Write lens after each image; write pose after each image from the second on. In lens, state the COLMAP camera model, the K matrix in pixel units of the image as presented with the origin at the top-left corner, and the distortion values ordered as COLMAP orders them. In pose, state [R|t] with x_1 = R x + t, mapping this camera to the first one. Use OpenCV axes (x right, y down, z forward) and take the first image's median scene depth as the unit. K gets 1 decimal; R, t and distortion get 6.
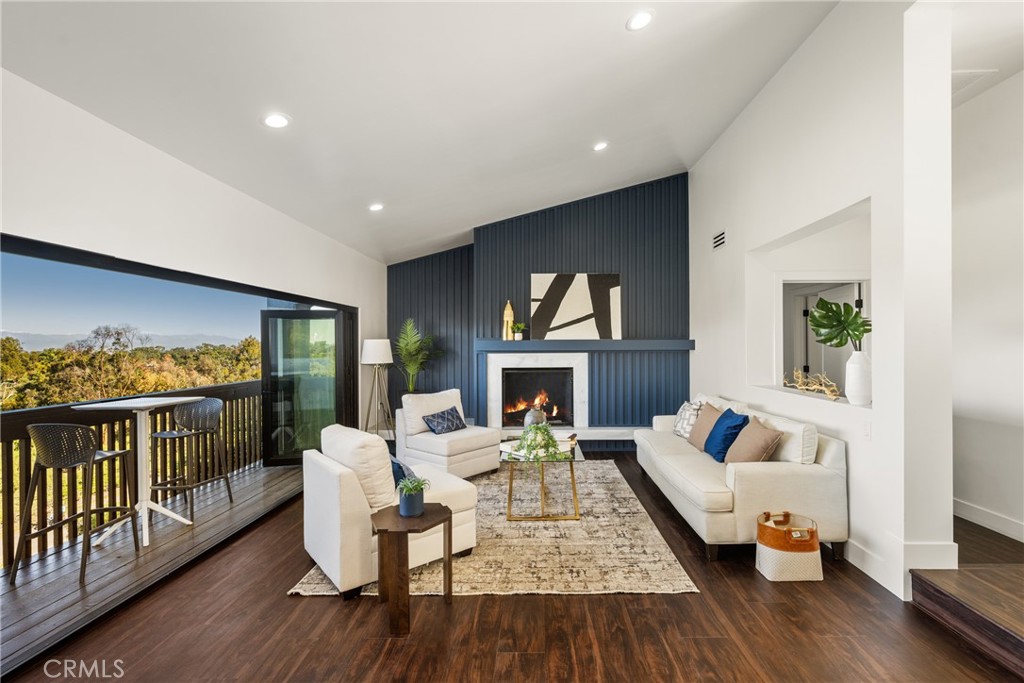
lens RADIAL K [[470.0, 0, 512.0], [0, 470.0, 341.5], [0, 0, 1]] dist [0.001982, 0.000219]
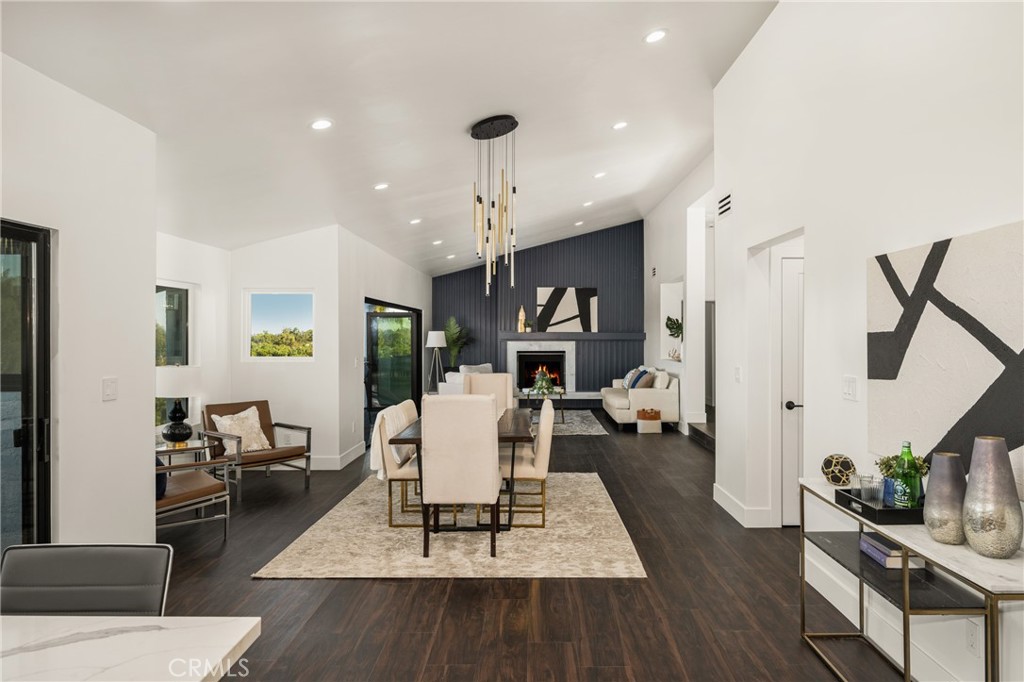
lens RADIAL K [[658.9, 0, 512.0], [0, 658.9, 341.0], [0, 0, 1]] dist [0.000019, 0.000099]
pose [[0.999602, 0.007524, 0.027194, -0.094580], [-0.007951, 0.999846, 0.015621, -0.007253], [-0.027073, -0.015831, 0.999508, -1.079468]]
